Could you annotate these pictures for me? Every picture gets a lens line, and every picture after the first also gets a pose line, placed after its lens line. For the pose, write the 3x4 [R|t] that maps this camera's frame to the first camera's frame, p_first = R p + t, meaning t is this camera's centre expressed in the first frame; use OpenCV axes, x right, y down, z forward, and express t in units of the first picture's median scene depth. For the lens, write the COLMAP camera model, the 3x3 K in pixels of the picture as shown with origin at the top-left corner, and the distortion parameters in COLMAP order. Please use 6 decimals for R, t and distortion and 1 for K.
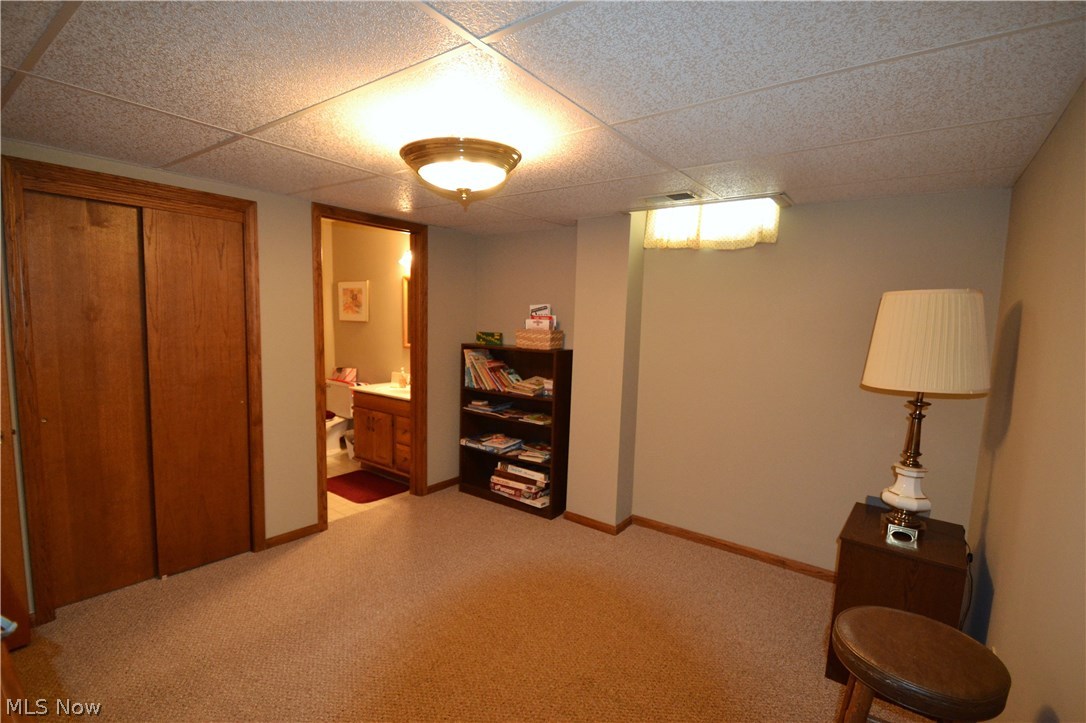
lens RADIAL K [[487.2, 0, 546.6], [0, 487.2, 360.9], [0, 0, 1]] dist [-0.005898, -0.003091]
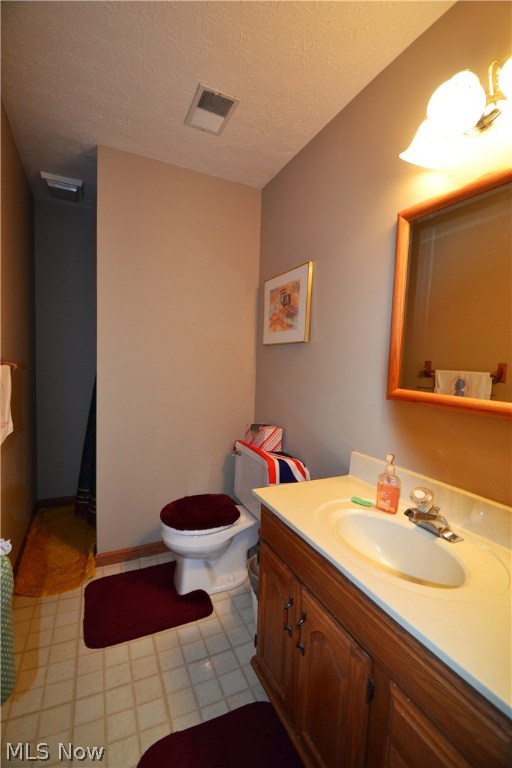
lens RADIAL K [[344.5, 0, 256.7], [0, 344.5, 385.3], [0, 0, 1]] dist [-0.005898, -0.003091]
pose [[0.874083, 0.038458, -0.484253, -0.230697], [-0.057551, 0.998039, -0.024619, -0.022346], [0.482356, 0.049388, 0.874582, 0.644999]]
